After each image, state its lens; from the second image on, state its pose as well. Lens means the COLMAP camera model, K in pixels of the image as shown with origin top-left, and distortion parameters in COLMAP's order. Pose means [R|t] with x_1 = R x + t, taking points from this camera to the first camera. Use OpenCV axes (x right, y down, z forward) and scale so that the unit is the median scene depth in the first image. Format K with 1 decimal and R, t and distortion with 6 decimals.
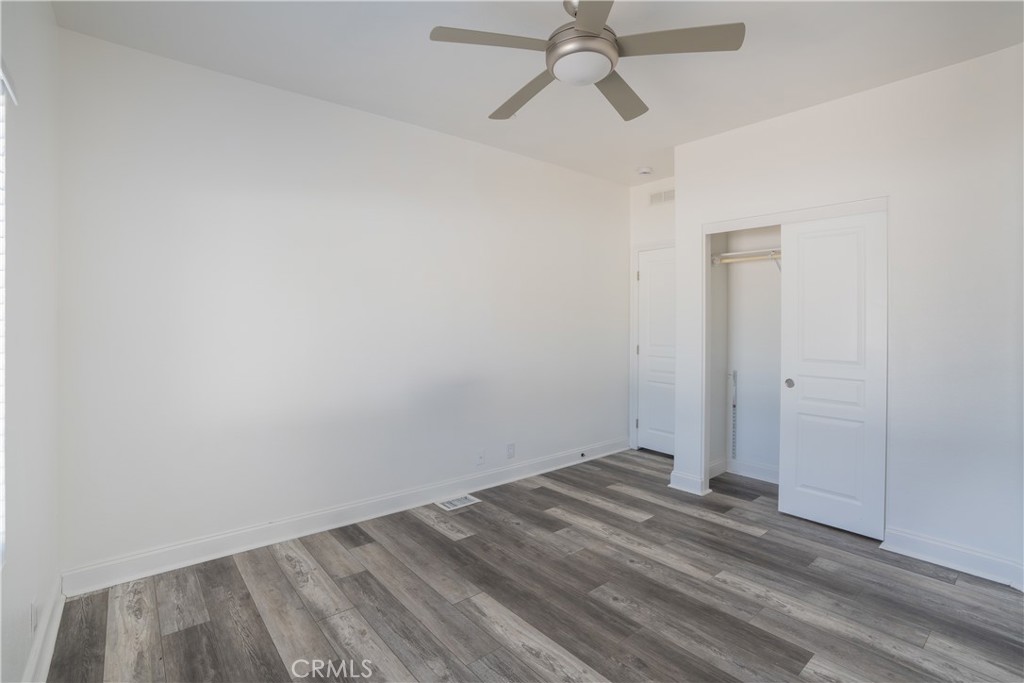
lens RADIAL K [[482.0, 0, 517.9], [0, 482.0, 336.7], [0, 0, 1]] dist [-0.058859, 0.018897]
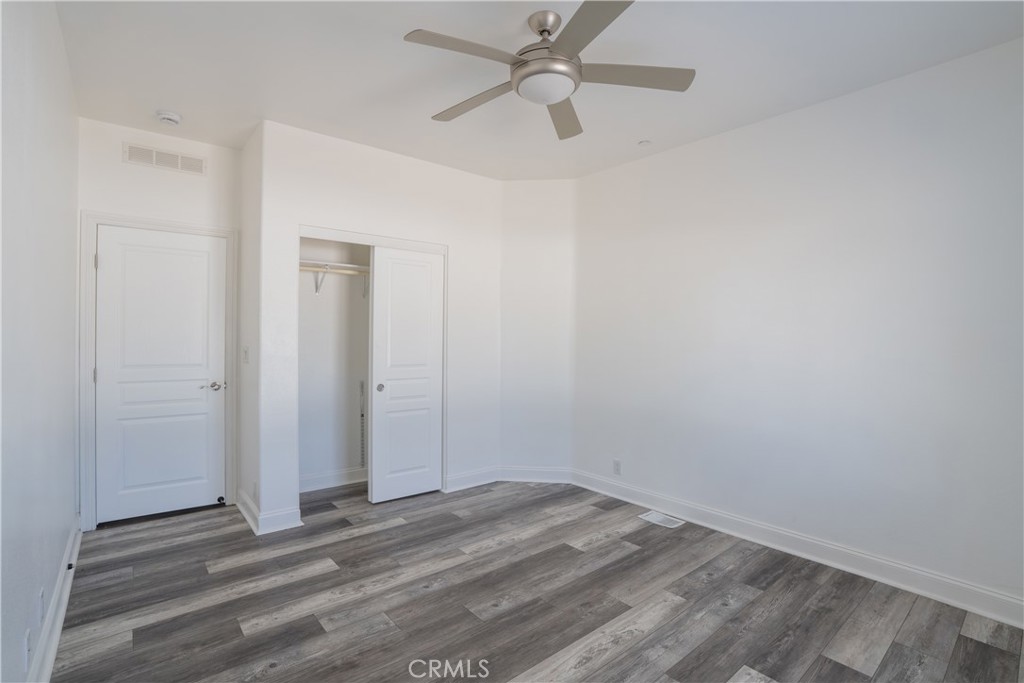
lens RADIAL K [[482.0, 0, 506.1], [0, 482.0, 340.7], [0, 0, 1]] dist [-0.058859, 0.018897]
pose [[0.000554, -0.008830, 0.999961, -0.737954], [0.020380, 0.999753, 0.008817, -0.022732], [-0.999792, 0.020375, 0.000734, 0.877437]]
